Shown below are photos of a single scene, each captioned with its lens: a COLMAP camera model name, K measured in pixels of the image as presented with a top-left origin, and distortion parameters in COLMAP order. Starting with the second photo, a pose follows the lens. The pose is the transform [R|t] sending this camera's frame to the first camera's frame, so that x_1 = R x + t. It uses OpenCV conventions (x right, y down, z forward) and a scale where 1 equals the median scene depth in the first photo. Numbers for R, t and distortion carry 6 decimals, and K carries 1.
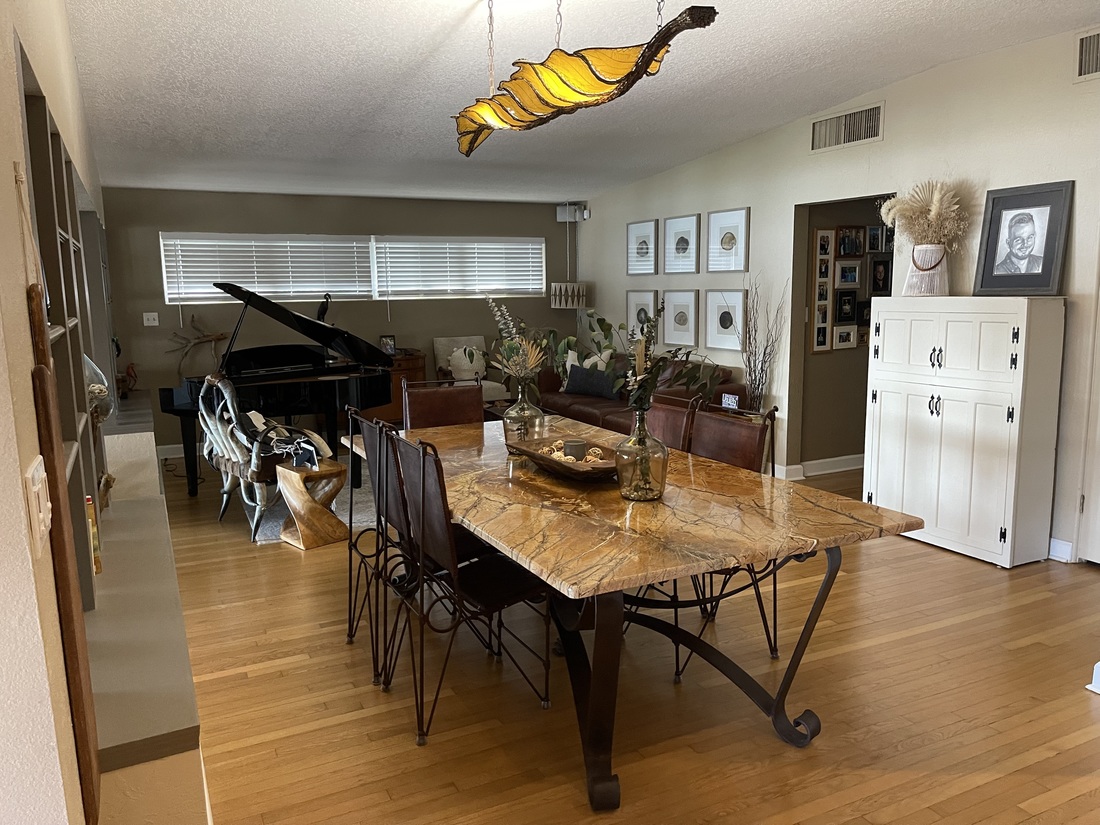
lens RADIAL K [[823.0, 0, 551.3], [0, 823.0, 412.1], [0, 0, 1]] dist [0.019697, -0.014687]
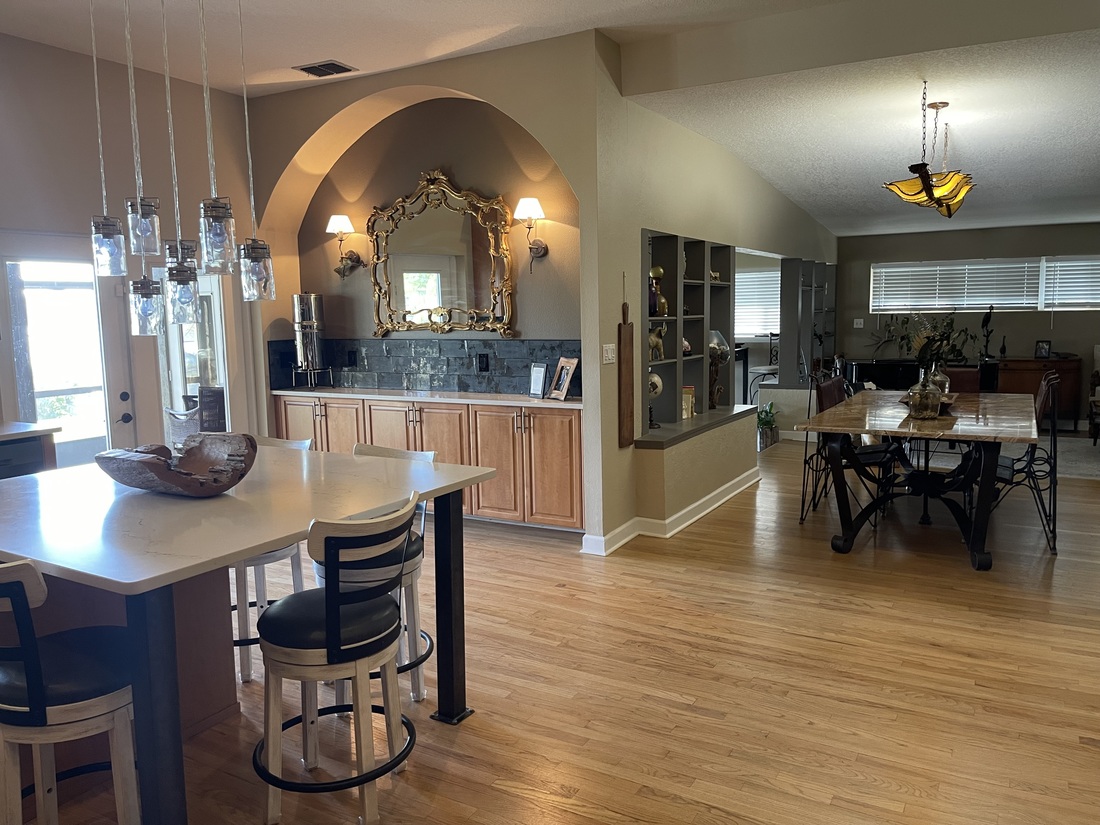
lens RADIAL K [[823.0, 0, 550.8], [0, 823.0, 411.5], [0, 0, 1]] dist [0.019697, -0.014687]
pose [[0.554053, 0.104810, -0.825857, 0.412149], [-0.119009, 0.991826, 0.046033, 0.037836], [0.823931, 0.072780, 0.561998, -0.246884]]
